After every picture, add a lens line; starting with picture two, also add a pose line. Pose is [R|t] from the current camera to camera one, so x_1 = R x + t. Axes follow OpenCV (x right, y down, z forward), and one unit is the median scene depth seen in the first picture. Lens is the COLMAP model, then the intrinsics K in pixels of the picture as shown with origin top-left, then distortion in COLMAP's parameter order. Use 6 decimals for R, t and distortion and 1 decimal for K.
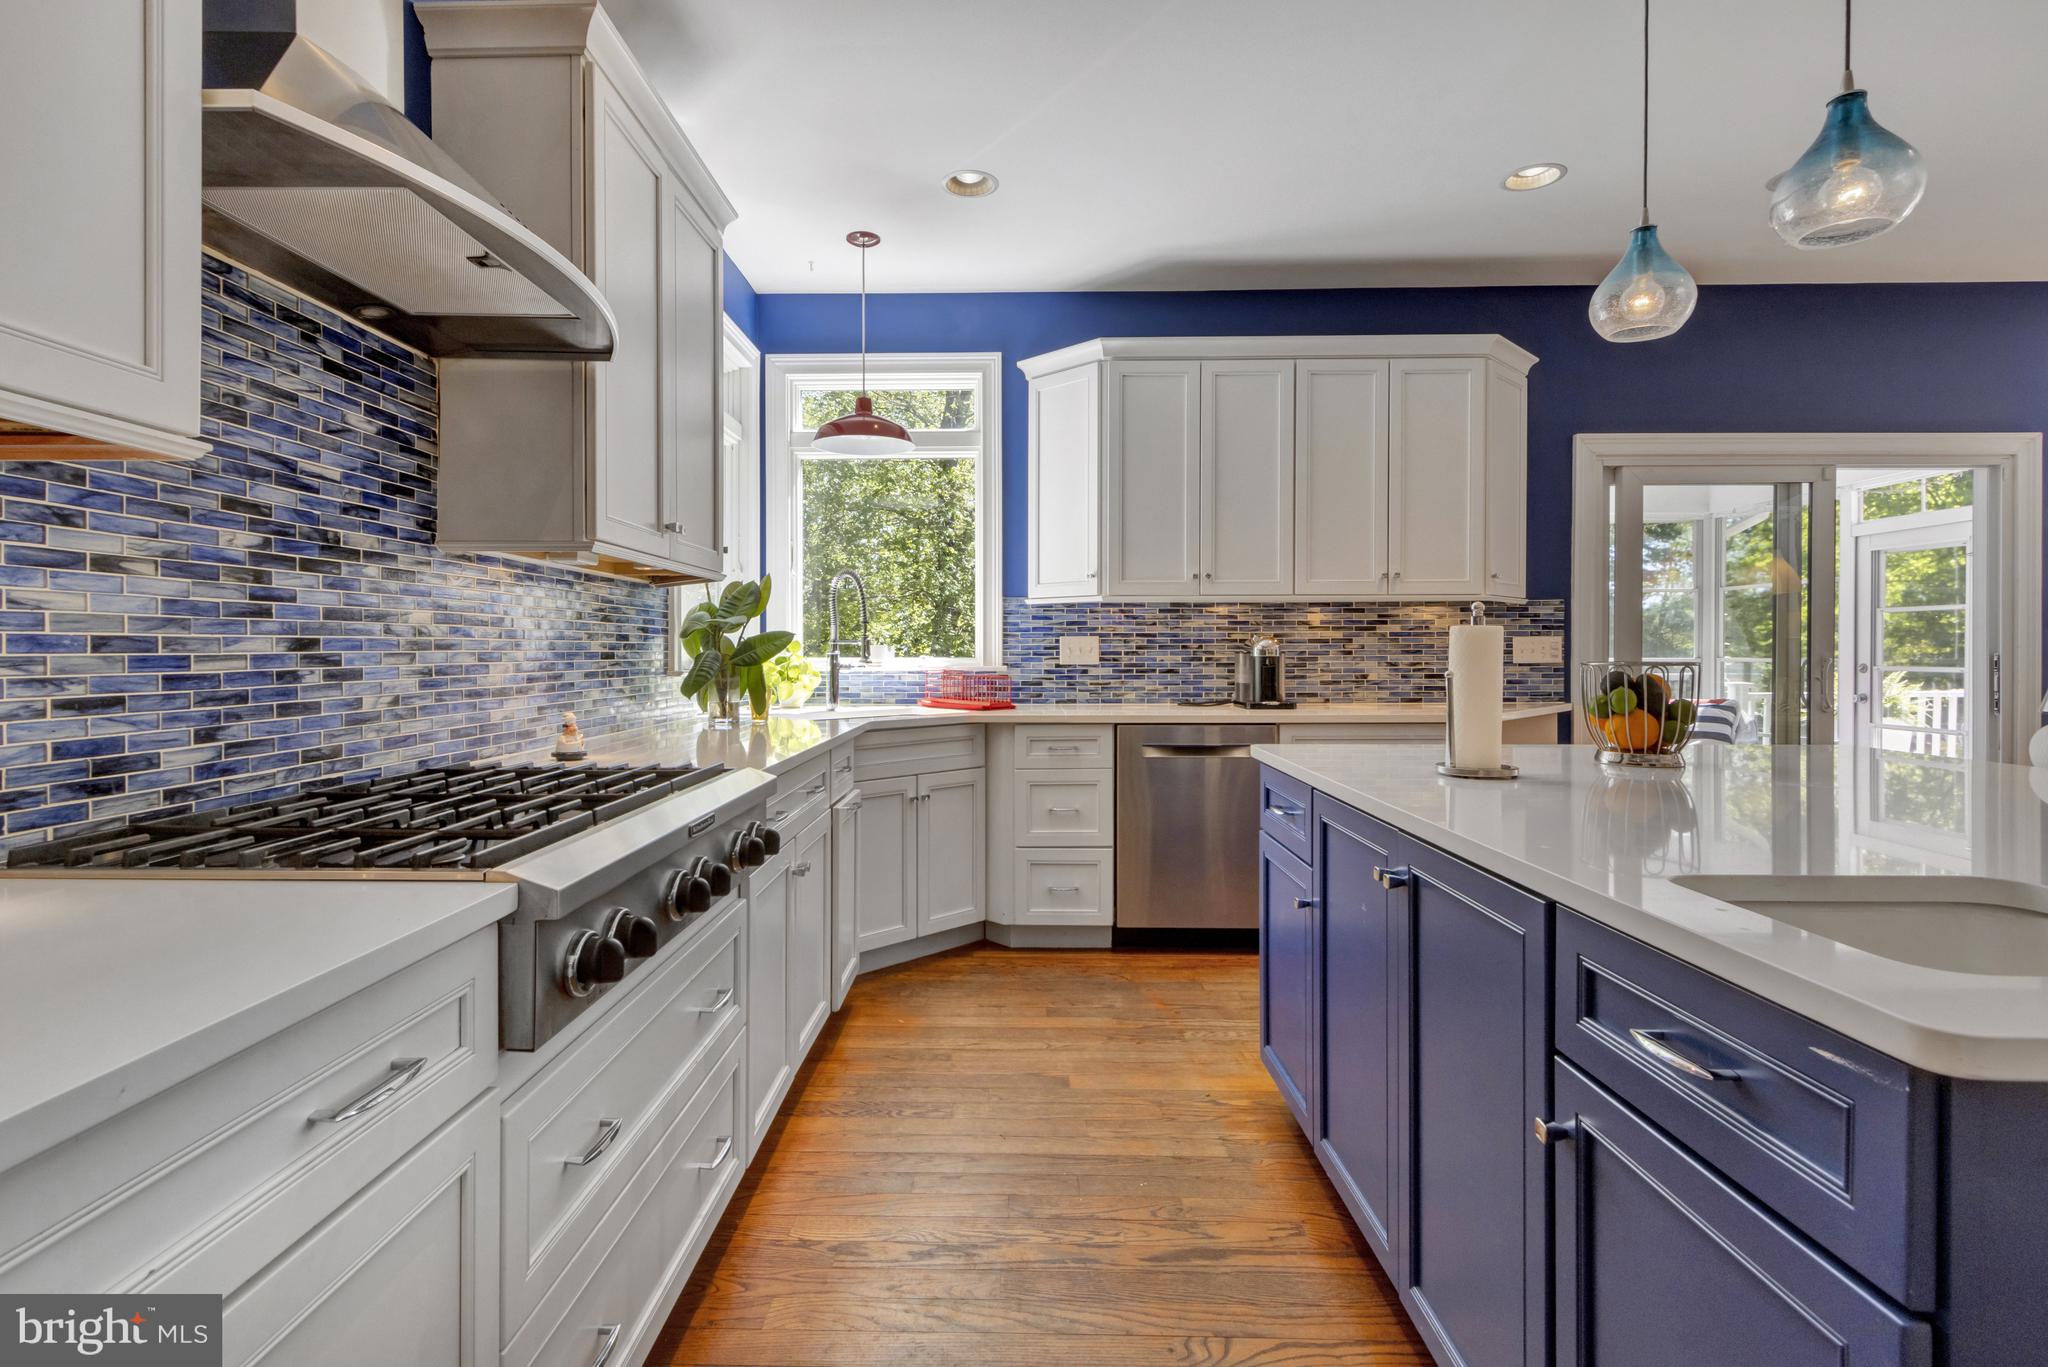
lens RADIAL K [[946.7, 0, 1020.8], [0, 946.7, 658.0], [0, 0, 1]] dist [0.000222, -0.000249]
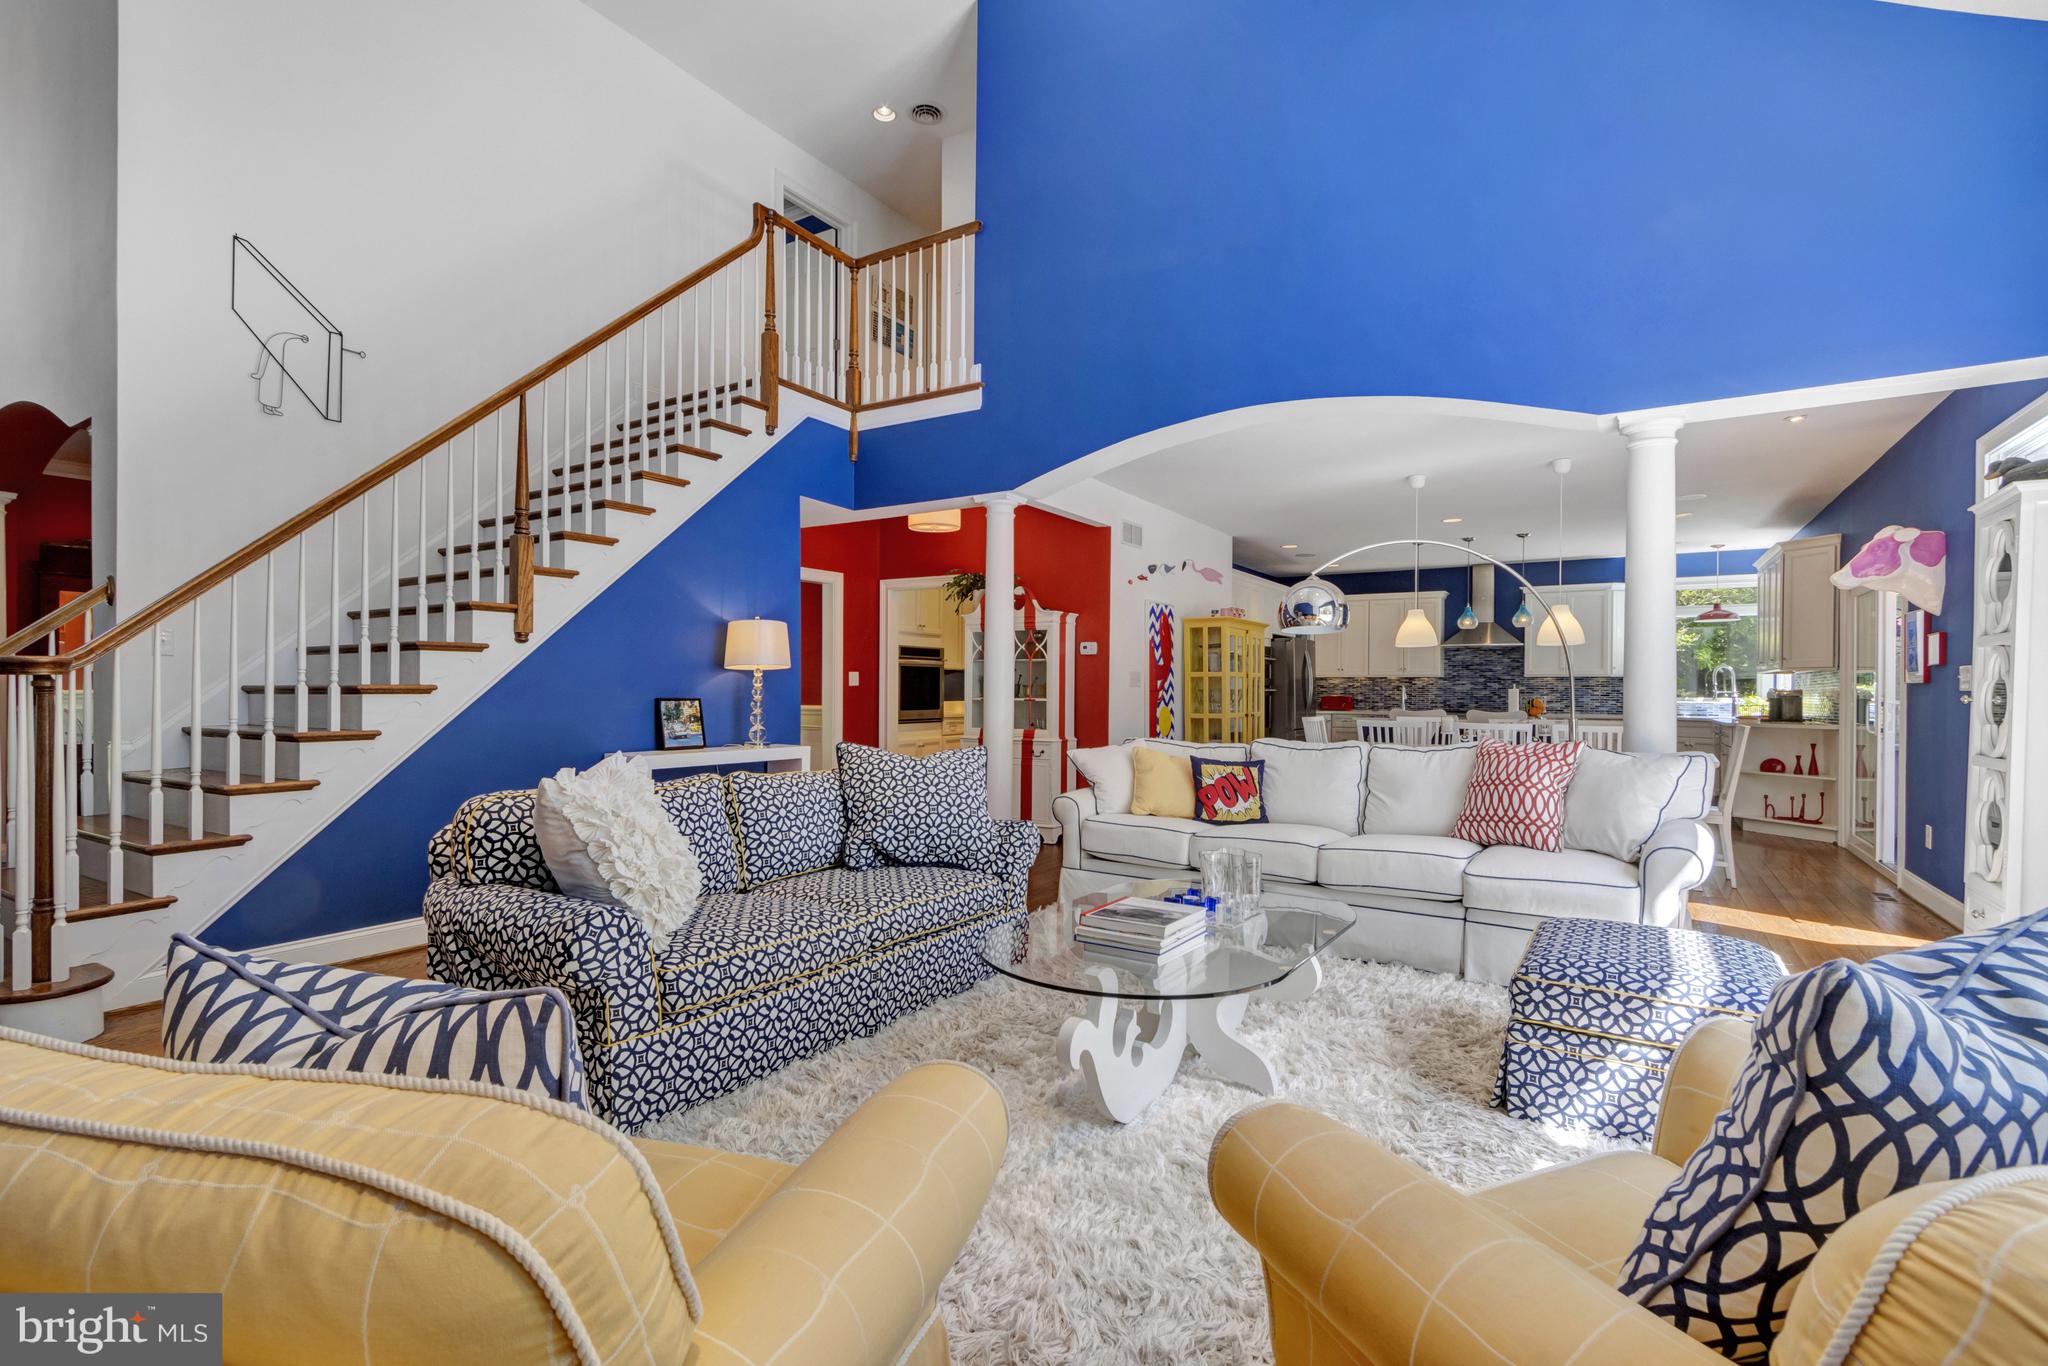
lens RADIAL K [[964.2, 0, 971.1], [0, 964.2, 695.8], [0, 0, 1]] dist [0.000768, 0.000136]
pose [[-0.543807, 0.002053, -0.839208, 7.644769], [-0.012584, 0.999865, 0.010601, -0.018054], [0.839116, 0.016326, -0.543707, 1.626325]]
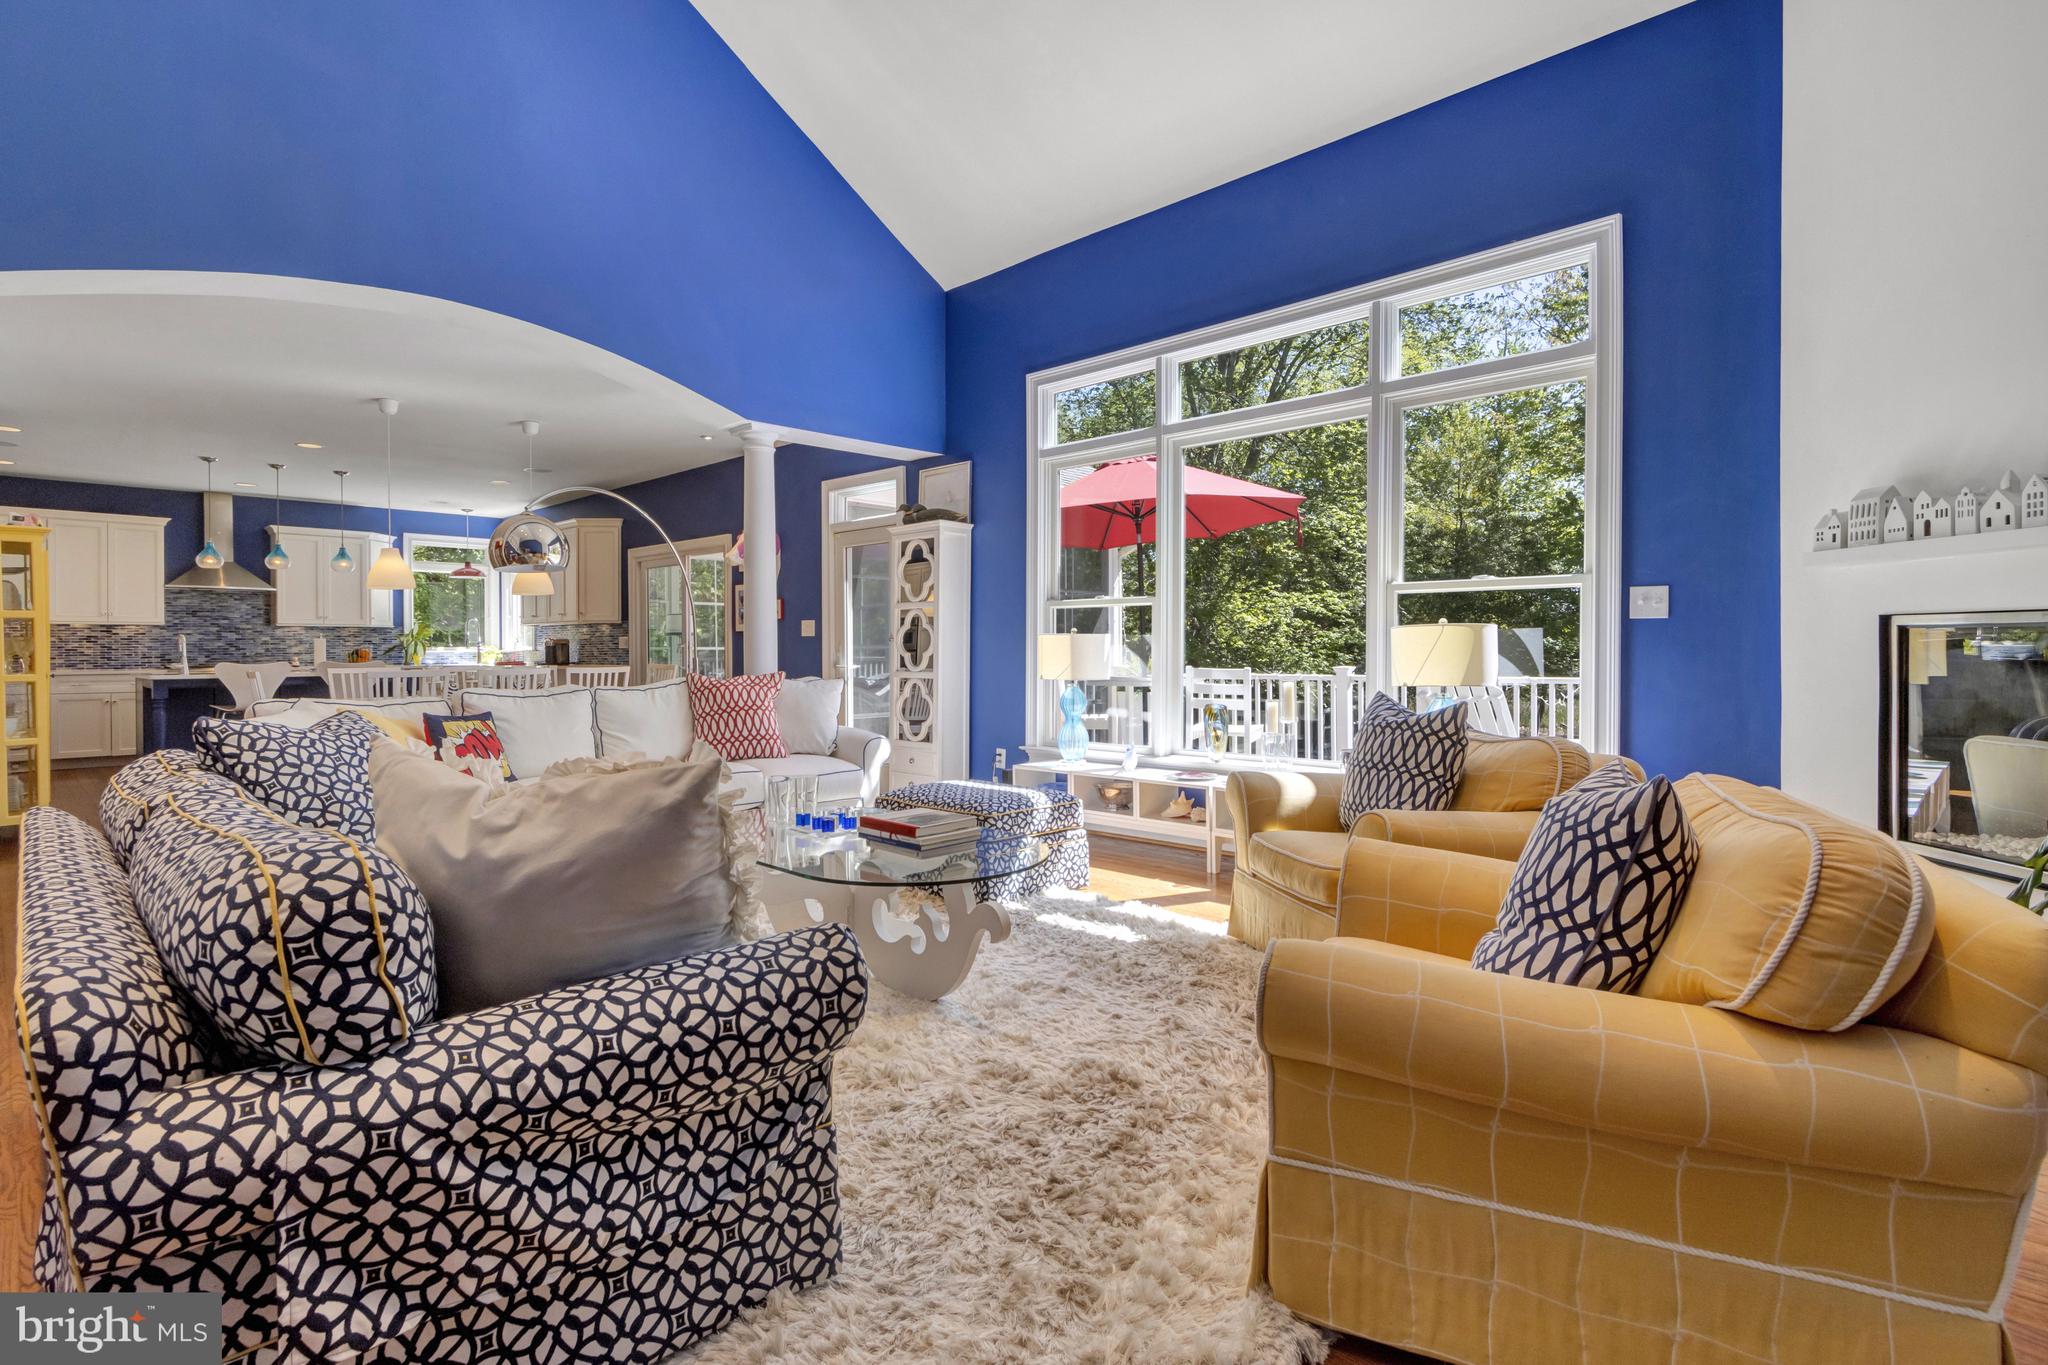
lens RADIAL K [[987.6, 0, 1014.3], [0, 987.6, 650.5], [0, 0, 1]] dist [0.008333, -0.001124]
pose [[0.725297, -0.000293, -0.688436, 7.521351], [-0.001693, 0.999996, -0.002210, 0.033334], [0.688434, 0.002768, 0.725294, -0.213440]]
